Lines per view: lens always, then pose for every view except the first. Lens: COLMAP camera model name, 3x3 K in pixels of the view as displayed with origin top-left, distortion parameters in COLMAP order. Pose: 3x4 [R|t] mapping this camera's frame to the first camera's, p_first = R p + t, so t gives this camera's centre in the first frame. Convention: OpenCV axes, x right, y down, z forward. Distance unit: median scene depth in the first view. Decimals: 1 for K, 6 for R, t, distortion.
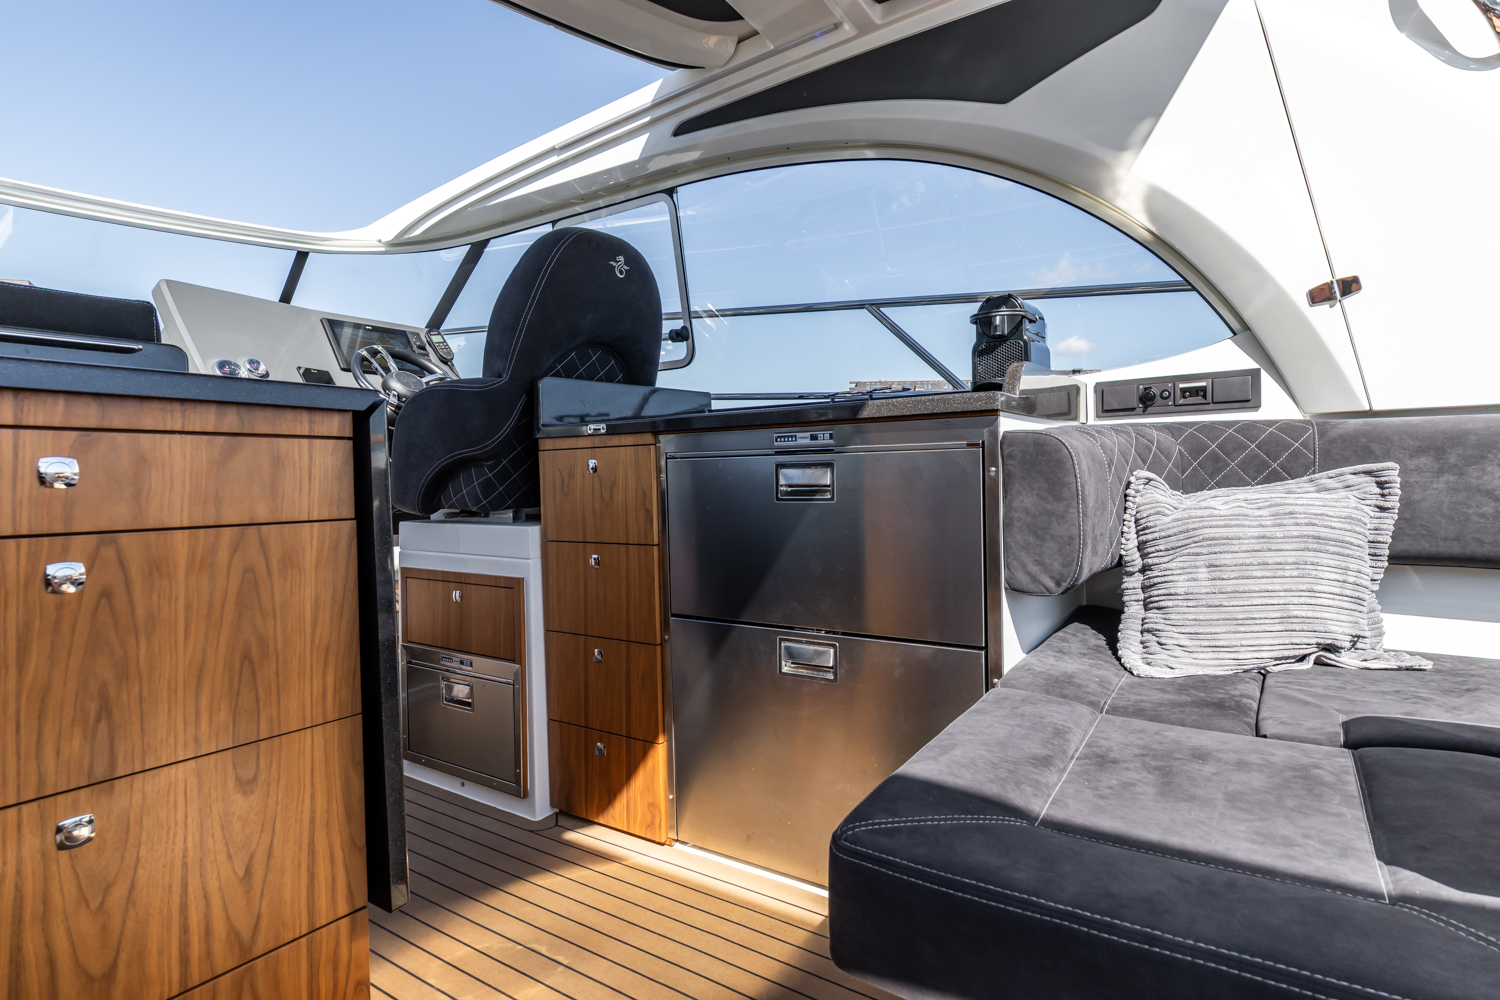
lens RADIAL K [[787.4, 0, 749.2], [0, 787.4, 488.0], [0, 0, 1]] dist [0.011917, -0.001019]
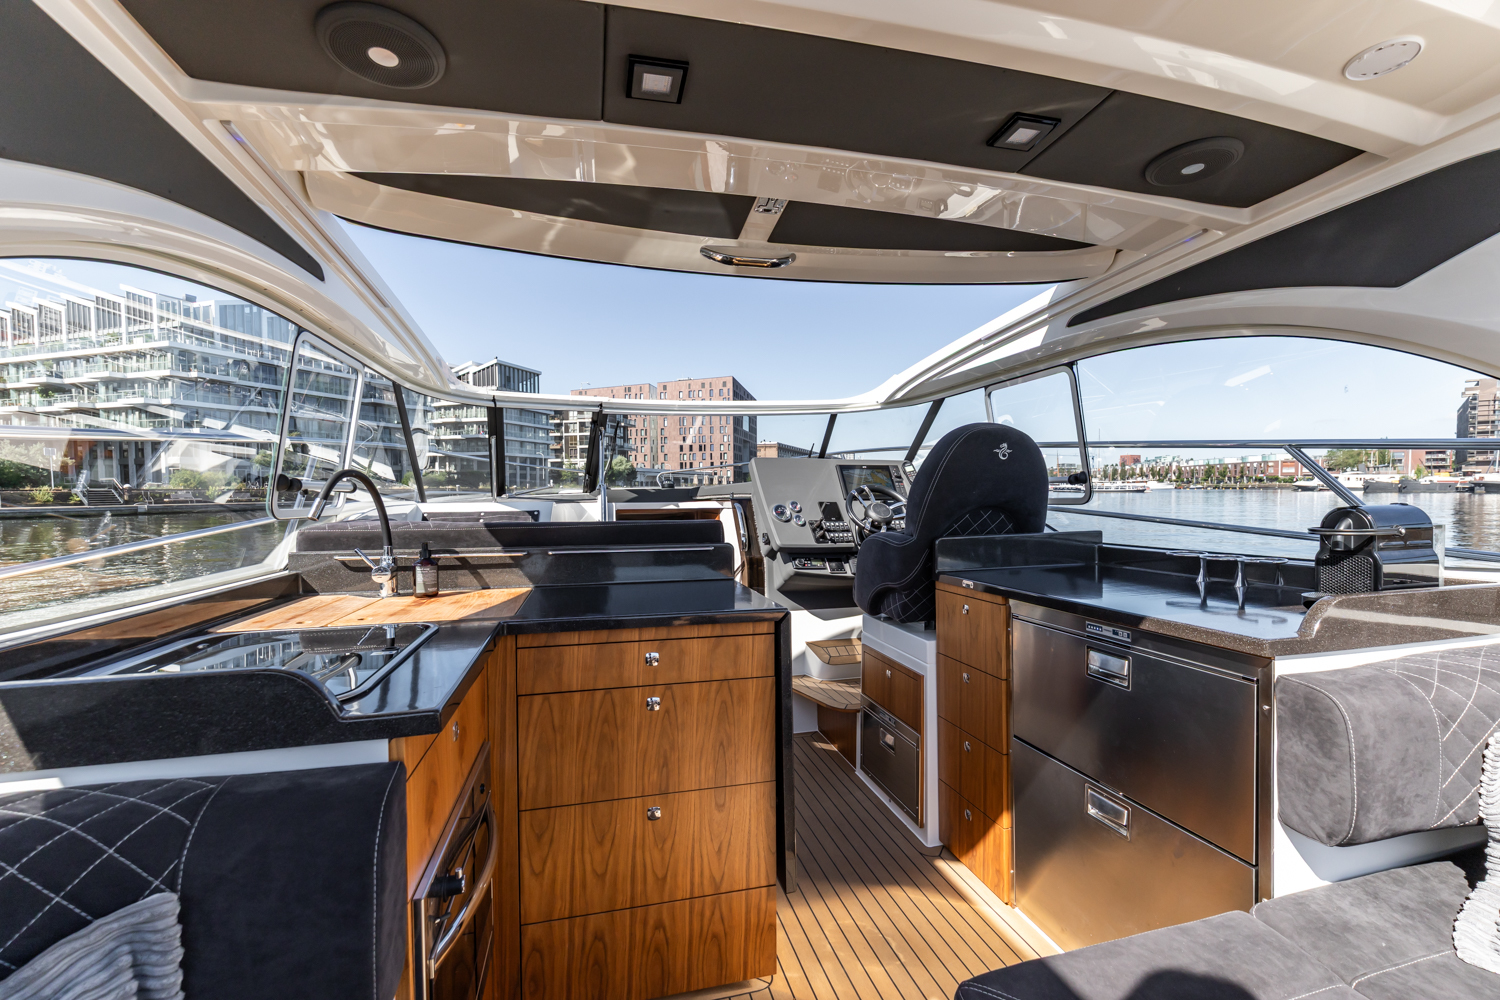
lens RADIAL K [[636.0, 0, 750.0], [0, 636.0, 500.0], [0, 0, 1]] dist [0.002305, -0.000265]
pose [[0.752024, 0.016695, -0.658925, 0.351506], [-0.021090, 0.999777, 0.001261, -0.299914], [0.658799, 0.012949, 0.752208, -0.142509]]
